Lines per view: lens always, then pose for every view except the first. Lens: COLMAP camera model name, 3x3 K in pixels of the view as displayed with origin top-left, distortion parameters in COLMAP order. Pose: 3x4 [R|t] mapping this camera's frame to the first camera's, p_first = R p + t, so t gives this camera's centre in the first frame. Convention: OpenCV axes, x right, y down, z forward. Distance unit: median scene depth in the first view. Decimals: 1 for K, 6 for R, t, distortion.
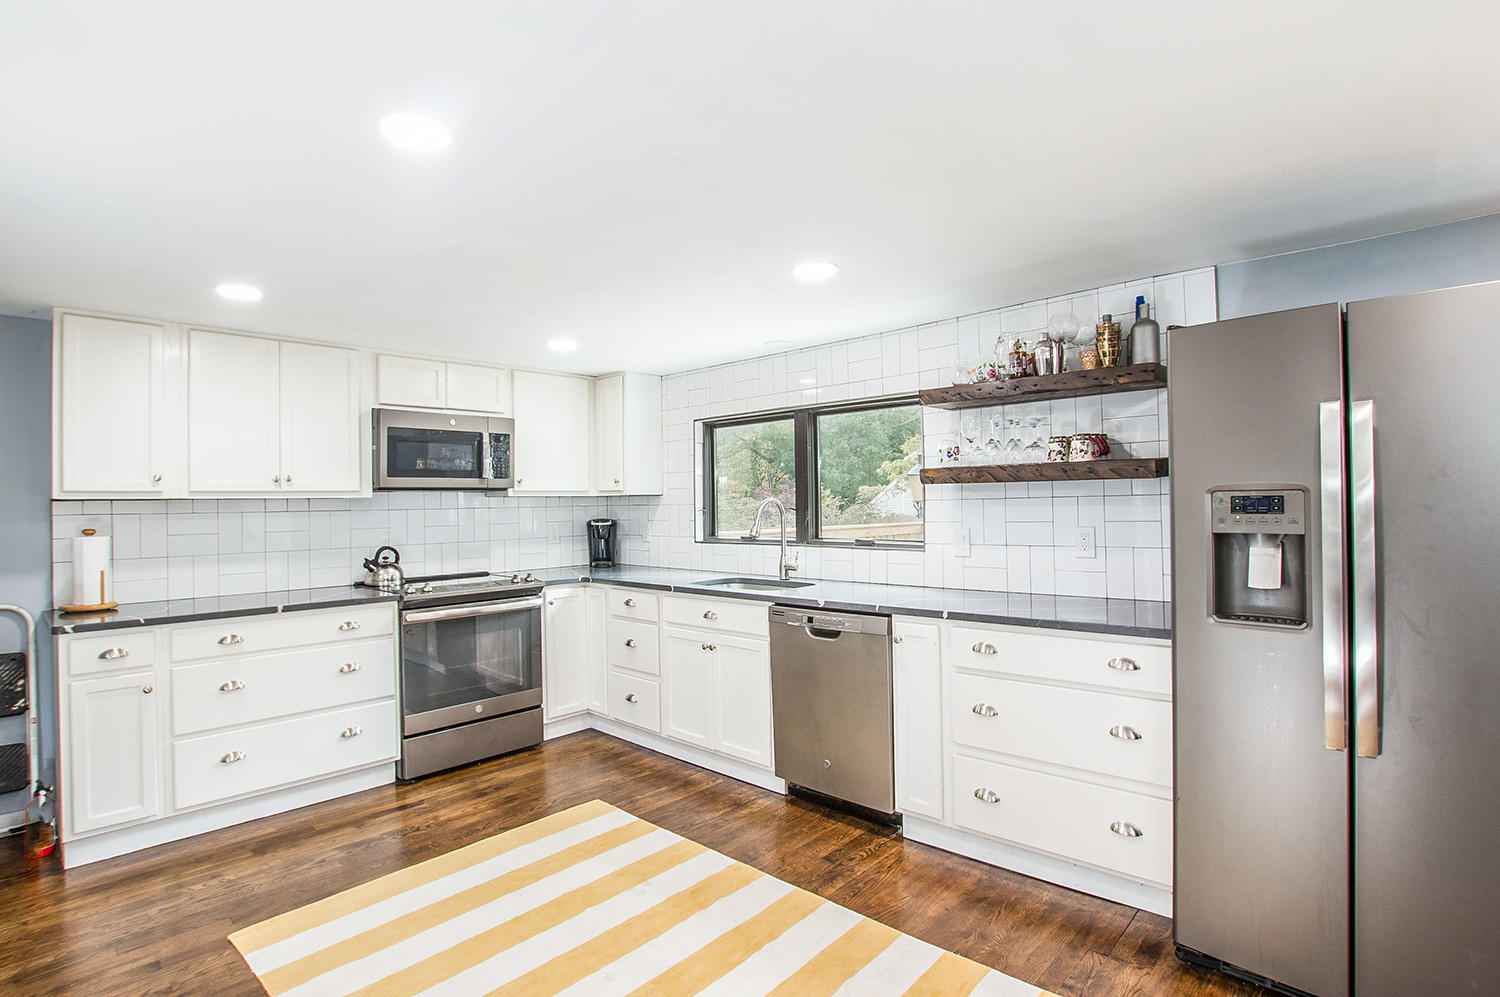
lens RADIAL K [[731.2, 0, 739.3], [0, 731.2, 494.5], [0, 0, 1]] dist [-0.035159, 0.000387]
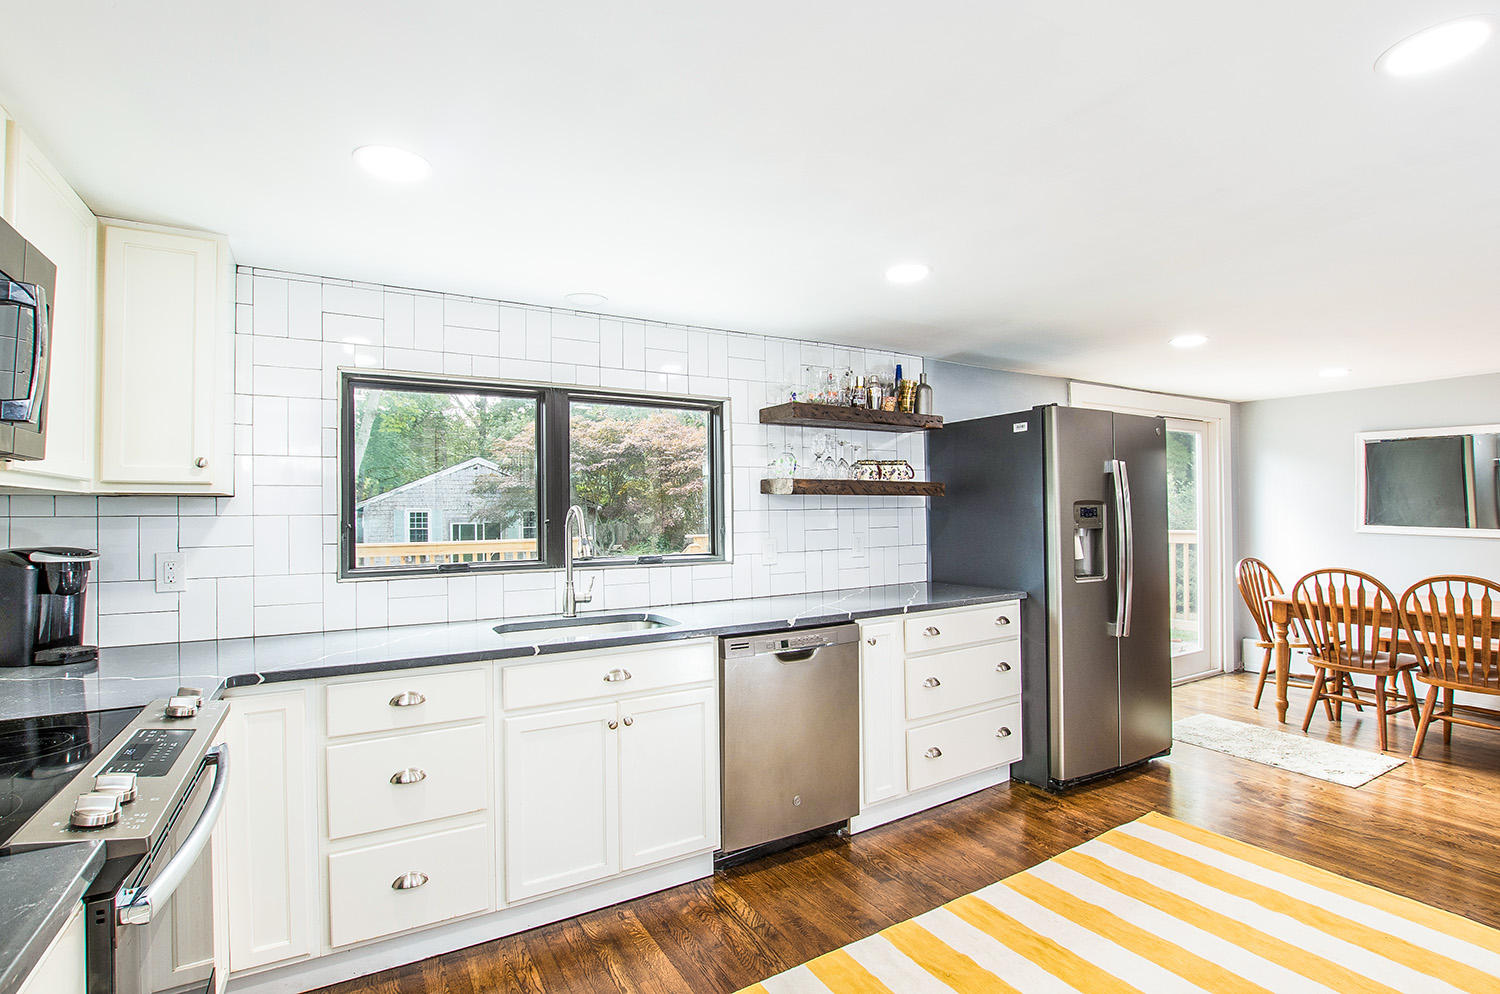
lens RADIAL K [[705.8, 0, 752.3], [0, 705.8, 503.8], [0, 0, 1]] dist [-0.033422, 0.000537]
pose [[0.271834, 0.025837, 0.961997, -0.575767], [-0.005707, 0.999665, -0.025236, 0.020110], [-0.962327, 0.001370, 0.271891, 0.635917]]
